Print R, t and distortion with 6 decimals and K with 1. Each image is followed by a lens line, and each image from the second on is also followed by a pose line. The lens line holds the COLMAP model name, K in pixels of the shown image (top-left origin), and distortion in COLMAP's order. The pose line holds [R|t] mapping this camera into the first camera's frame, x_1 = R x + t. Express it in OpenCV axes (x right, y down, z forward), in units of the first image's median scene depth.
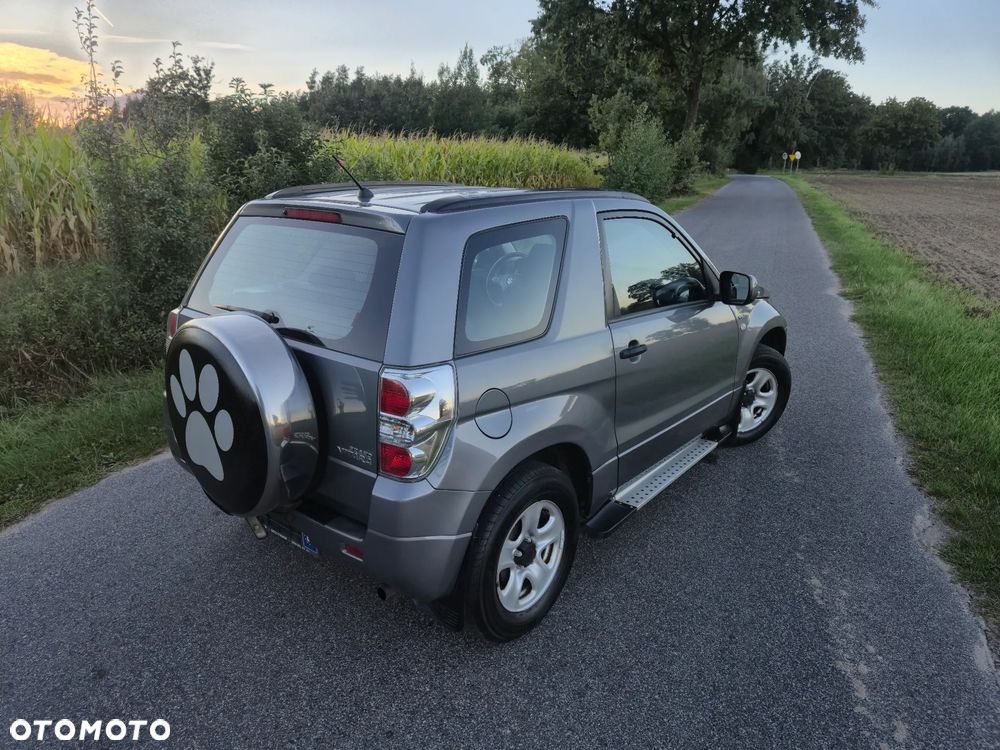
lens RADIAL K [[674.8, 0, 500.0], [0, 674.8, 375.0], [0, 0, 1]] dist [0.067983, -0.064052]
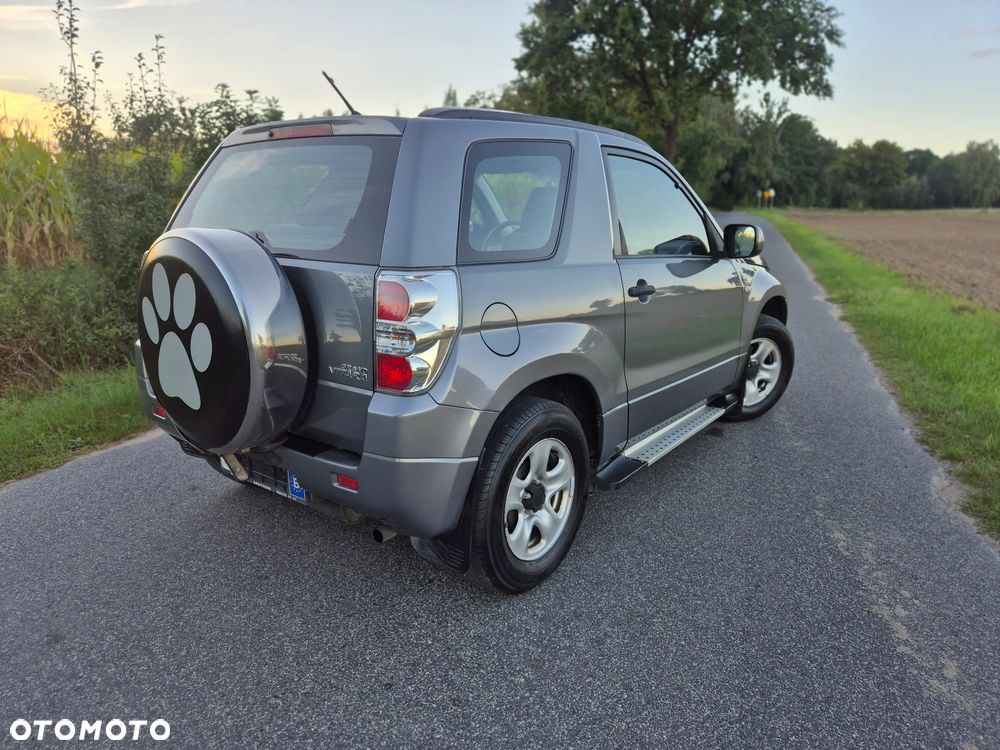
lens RADIAL K [[673.5, 0, 512.5], [0, 673.5, 369.9], [0, 0, 1]] dist [0.068779, -0.066443]
pose [[0.999162, -0.012852, 0.038851, -0.016336], [0.015230, 0.997988, -0.061539, 0.095350], [-0.037982, 0.062080, 0.997348, 0.048997]]
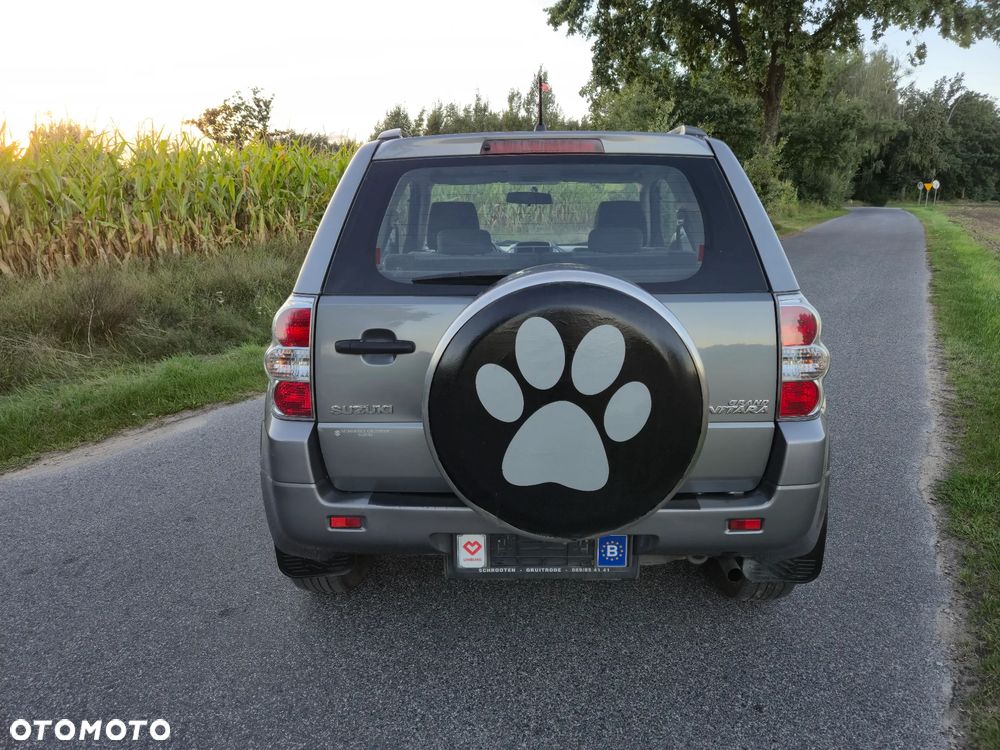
lens RADIAL K [[673.8, 0, 503.3], [0, 673.8, 369.9], [0, 0, 1]] dist [0.072701, -0.071209]
pose [[0.987389, 0.035845, -0.154204, 1.004411], [-0.044094, 0.997755, -0.050414, -0.541886], [0.152051, 0.056577, 0.986752, 1.989542]]
